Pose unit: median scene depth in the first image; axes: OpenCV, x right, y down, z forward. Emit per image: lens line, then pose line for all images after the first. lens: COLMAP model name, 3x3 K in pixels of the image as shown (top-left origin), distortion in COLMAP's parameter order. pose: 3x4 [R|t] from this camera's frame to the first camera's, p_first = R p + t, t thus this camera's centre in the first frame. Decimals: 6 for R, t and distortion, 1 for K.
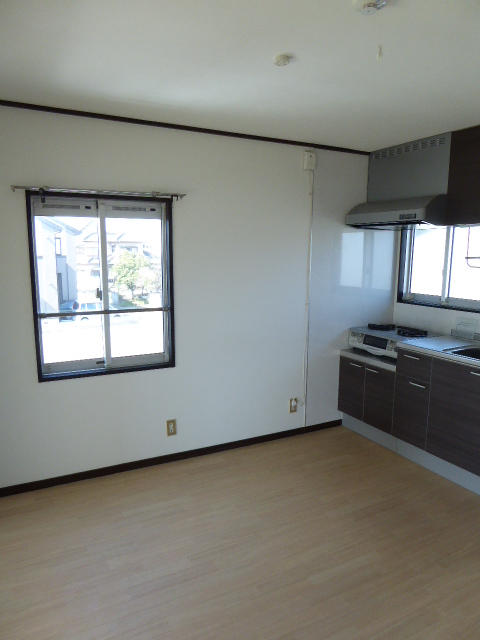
lens RADIAL K [[453.1, 0, 236.5], [0, 453.1, 329.0], [0, 0, 1]] dist [-0.034800, 0.001358]
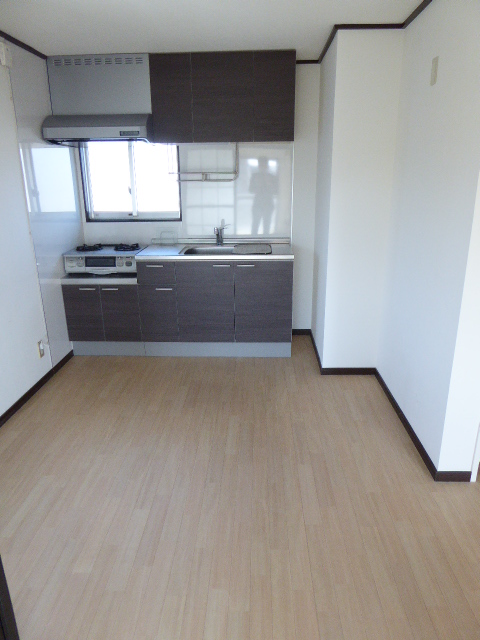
lens RADIAL K [[455.6, 0, 239.3], [0, 455.6, 331.2], [0, 0, 1]] dist [-0.040849, 0.013951]
pose [[0.493672, -0.293056, 0.818783, -0.432051], [0.157313, 0.956072, 0.247344, -0.026148], [-0.855302, 0.006698, 0.518087, 0.214739]]
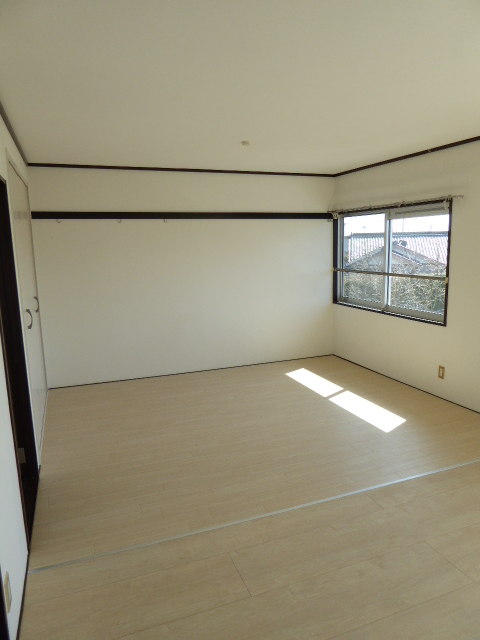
lens RADIAL K [[455.6, 0, 240.5], [0, 455.6, 320.8], [0, 0, 1]] dist [-0.040849, 0.013951]
pose [[-0.127924, 0.155465, -0.979523, 1.123718], [-0.147231, 0.973718, 0.173772, -0.065910], [0.980795, 0.166446, -0.101673, 0.503726]]
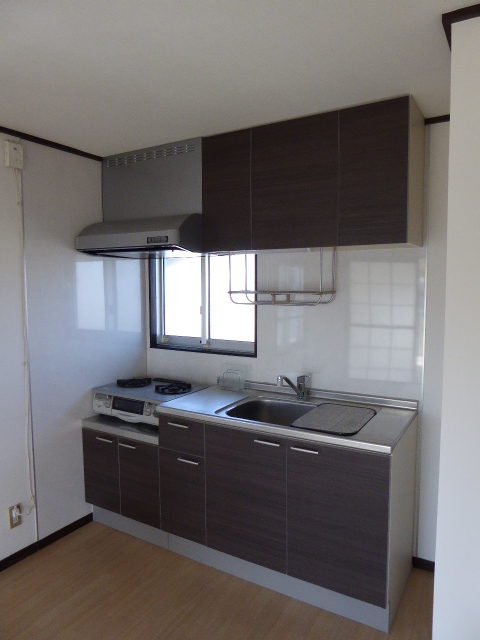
lens RADIAL K [[455.6, 0, 240.6], [0, 455.6, 325.6], [0, 0, 1]] dist [-0.040849, 0.013951]
pose [[0.850941, -0.053489, 0.522531, 0.082894], [0.094078, 0.994235, -0.051431, -0.048018], [-0.516767, 0.092924, 0.851068, 0.259614]]
